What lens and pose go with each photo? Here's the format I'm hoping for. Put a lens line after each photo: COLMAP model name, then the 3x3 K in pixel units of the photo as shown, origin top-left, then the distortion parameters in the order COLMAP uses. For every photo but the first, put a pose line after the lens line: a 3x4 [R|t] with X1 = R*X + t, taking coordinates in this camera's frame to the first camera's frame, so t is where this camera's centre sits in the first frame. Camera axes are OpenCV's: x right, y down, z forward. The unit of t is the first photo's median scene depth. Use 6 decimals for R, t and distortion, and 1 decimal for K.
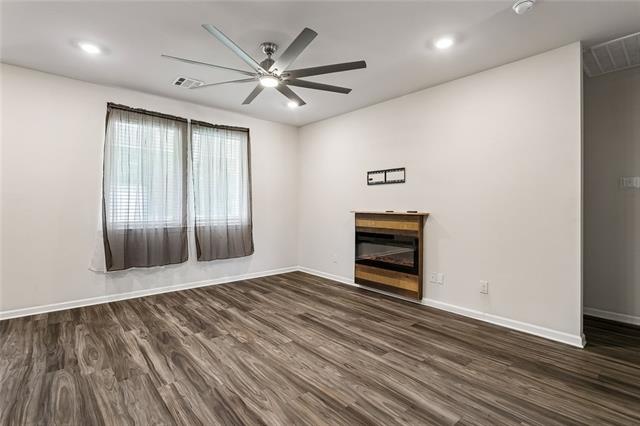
lens RADIAL K [[310.9, 0, 320.0], [0, 310.9, 213.0], [0, 0, 1]] dist [-0.003673, -0.000338]
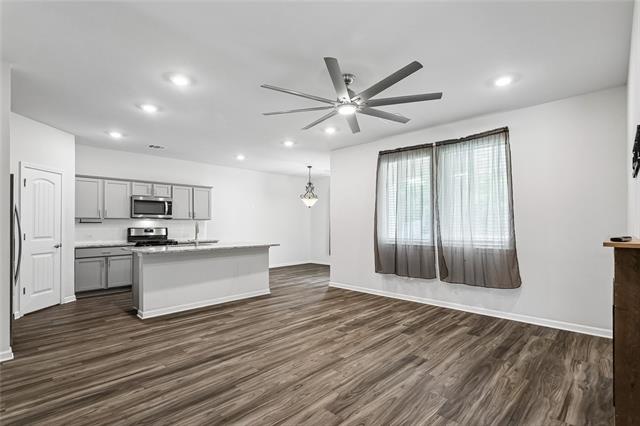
lens RADIAL K [[312.6, 0, 319.8], [0, 312.6, 227.2], [0, 0, 1]] dist [-0.000602, 0.000089]
pose [[0.073453, 0.000185, -0.997299, 0.770206], [-0.023500, 0.999723, -0.001545, -0.008548], [0.997022, 0.023550, 0.073437, 0.699610]]
